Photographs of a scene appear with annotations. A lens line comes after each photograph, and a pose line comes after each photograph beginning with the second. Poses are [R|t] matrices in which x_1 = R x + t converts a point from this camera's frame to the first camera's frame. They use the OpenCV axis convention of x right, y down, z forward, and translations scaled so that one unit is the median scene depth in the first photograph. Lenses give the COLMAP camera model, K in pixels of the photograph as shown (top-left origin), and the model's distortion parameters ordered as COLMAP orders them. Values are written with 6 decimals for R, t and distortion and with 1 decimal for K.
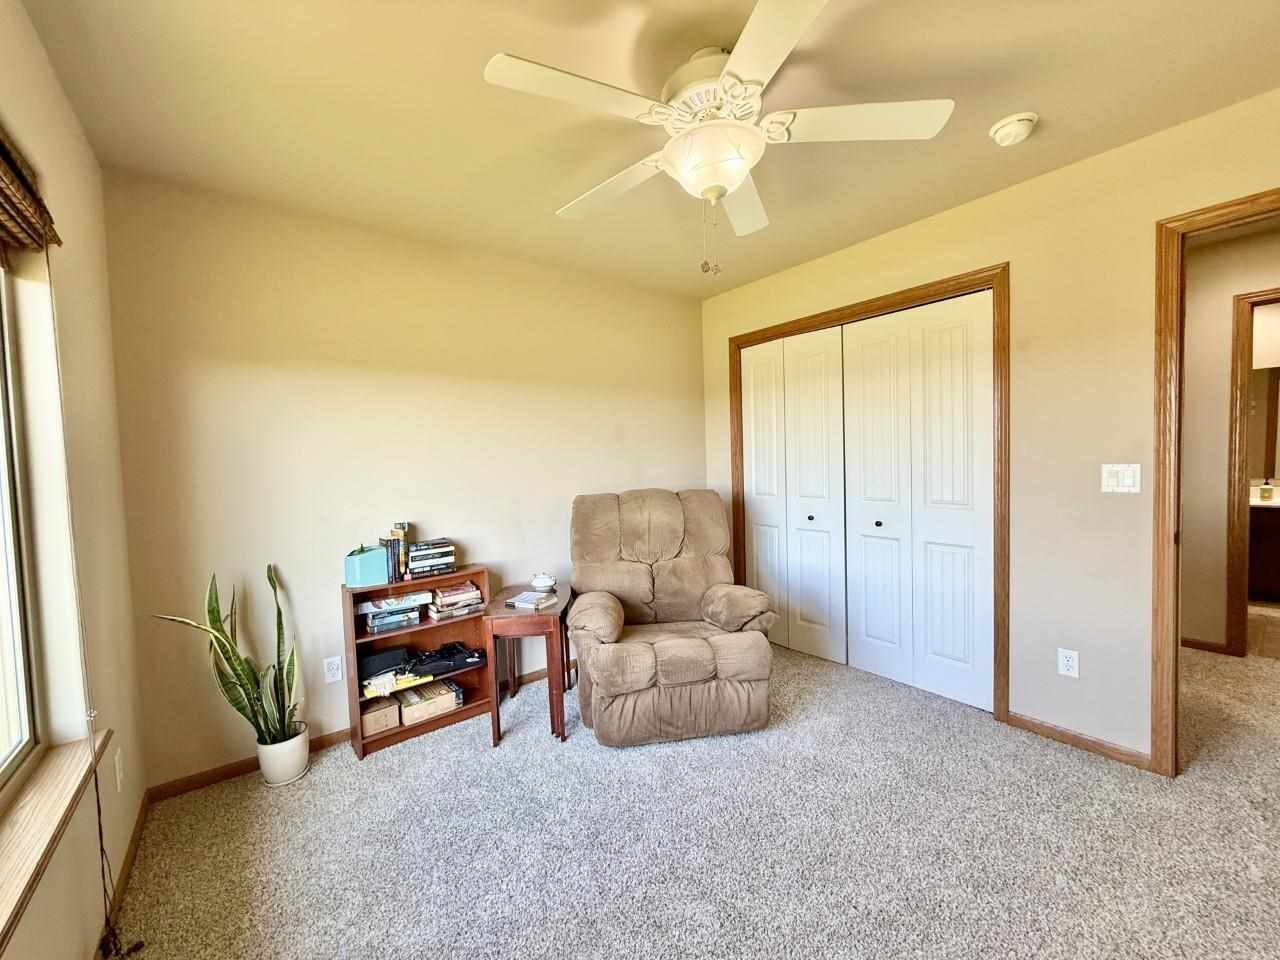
lens RADIAL K [[512.3, 0, 640.2], [0, 512.3, 479.5], [0, 0, 1]] dist [0.001920, 0.001737]
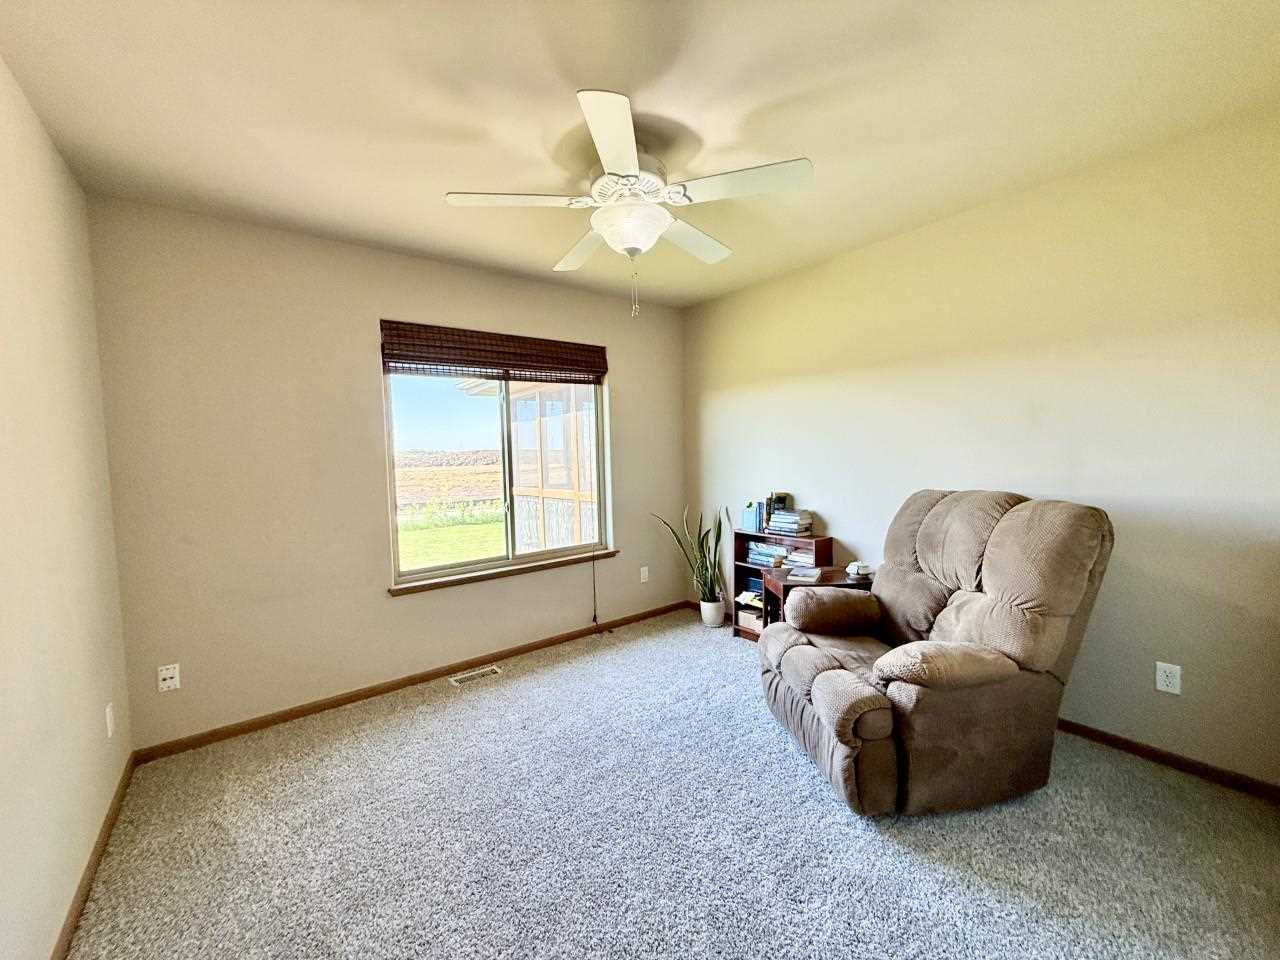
lens RADIAL K [[512.3, 0, 641.1], [0, 512.3, 477.8], [0, 0, 1]] dist [0.001920, 0.001737]
pose [[0.019457, 0.086095, -0.996097, 0.949181], [-0.032210, 0.995822, 0.085442, -0.066312], [0.999292, 0.030422, 0.022149, 0.639569]]
